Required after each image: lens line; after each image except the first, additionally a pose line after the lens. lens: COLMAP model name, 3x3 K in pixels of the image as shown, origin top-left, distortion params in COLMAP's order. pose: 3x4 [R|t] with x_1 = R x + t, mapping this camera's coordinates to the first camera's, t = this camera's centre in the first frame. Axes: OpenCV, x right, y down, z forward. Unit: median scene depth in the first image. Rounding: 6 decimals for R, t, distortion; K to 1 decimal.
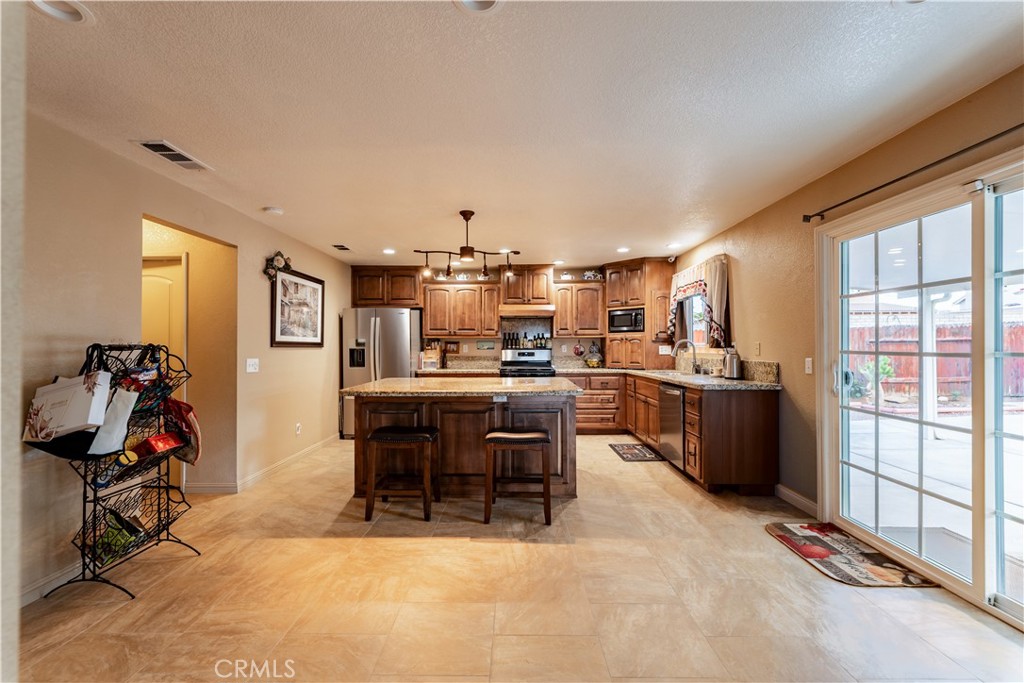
lens RADIAL K [[416.3, 0, 509.2], [0, 416.3, 340.3], [0, 0, 1]] dist [-0.000121, -0.000833]
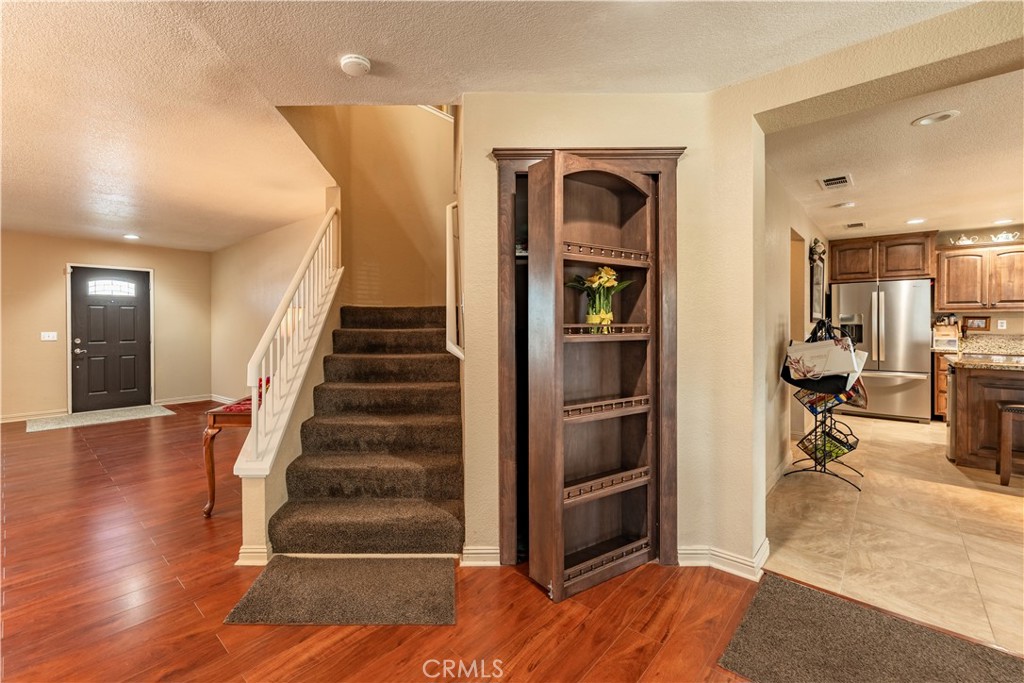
lens RADIAL K [[434.1, 0, 445.0], [0, 434.1, 325.8], [0, 0, 1]] dist [0.000106, -0.001306]
pose [[0.707656, 0.006821, -0.706524, -0.320141], [0.008710, 0.999793, 0.018376, -0.003559], [0.706503, -0.019158, 0.707450, -0.417861]]
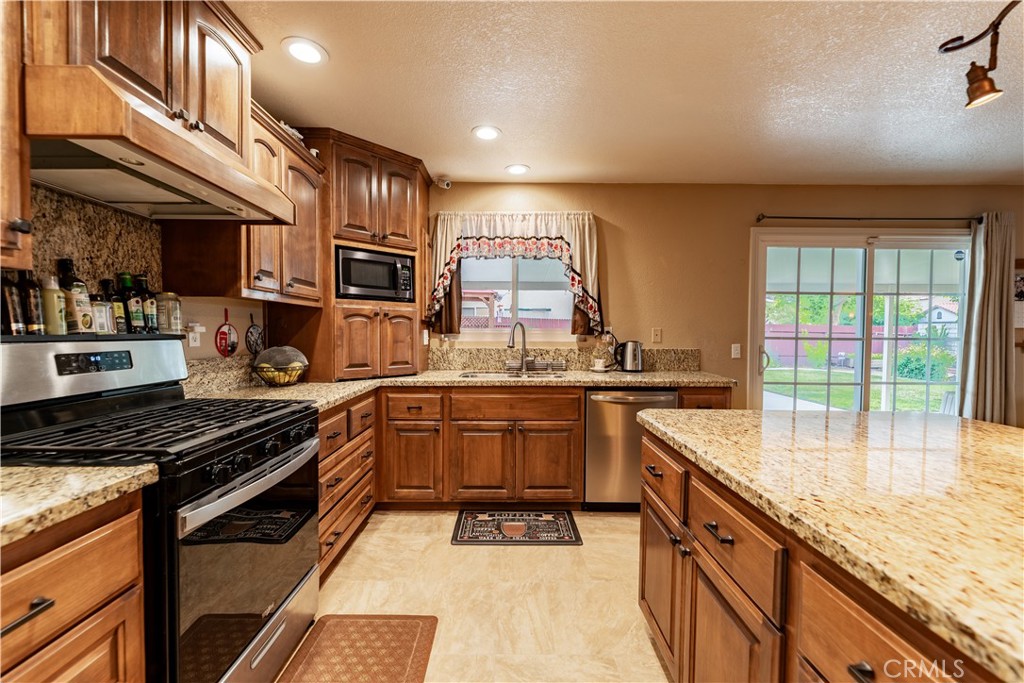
lens RADIAL K [[416.3, 0, 509.7], [0, 416.3, 343.1], [0, 0, 1]] dist [-0.000121, -0.000833]
pose [[-0.019017, -0.021933, 0.999579, -0.202866], [-0.020606, 0.999556, 0.021541, 0.016381], [-0.999607, -0.020188, -0.019461, 0.893584]]
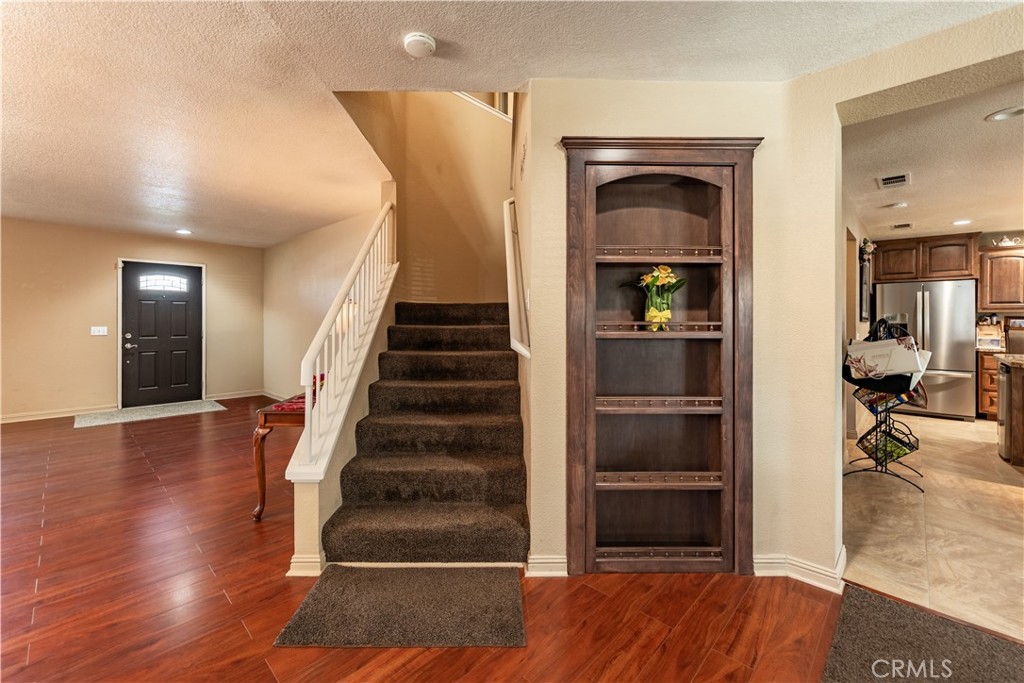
lens RADIAL K [[416.3, 0, 494.8], [0, 416.3, 320.7], [0, 0, 1]] dist [-0.000121, -0.000833]
pose [[0.716551, 0.007389, -0.697496, -0.358948], [0.002858, 0.999904, 0.013530, -0.002867], [0.697529, -0.011689, 0.716461, -0.405464]]
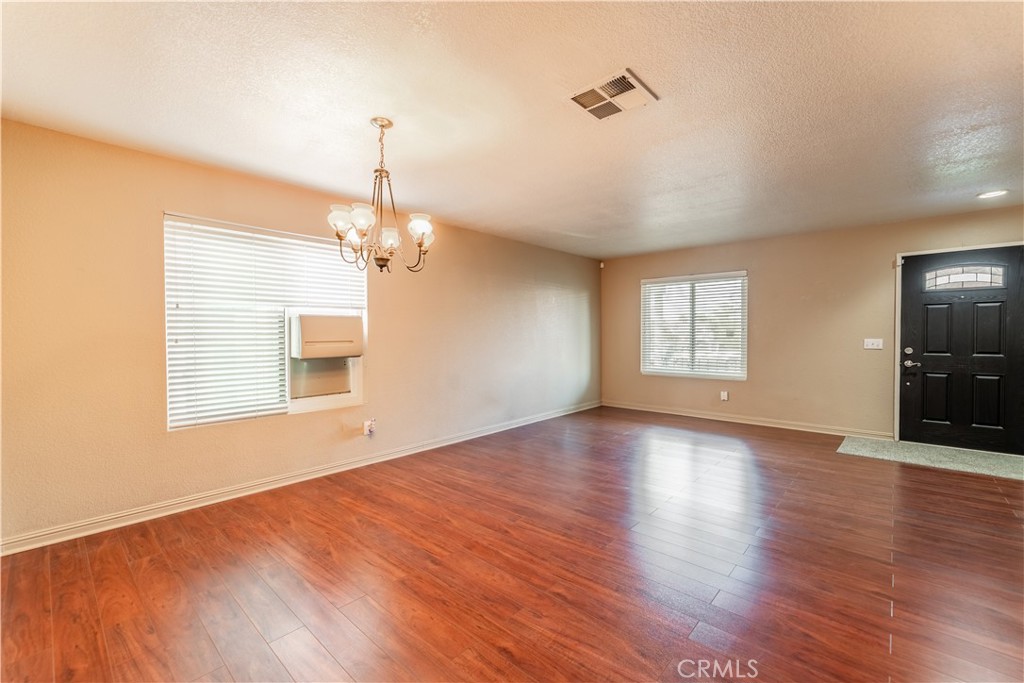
lens RADIAL K [[416.3, 0, 510.4], [0, 416.3, 342.4], [0, 0, 1]] dist [-0.000121, -0.000833]
pose [[-0.683466, 0.030606, -0.729340, -0.604976], [0.022751, 0.999528, 0.020623, -0.004763], [0.729628, -0.002498, -0.683840, -0.312469]]
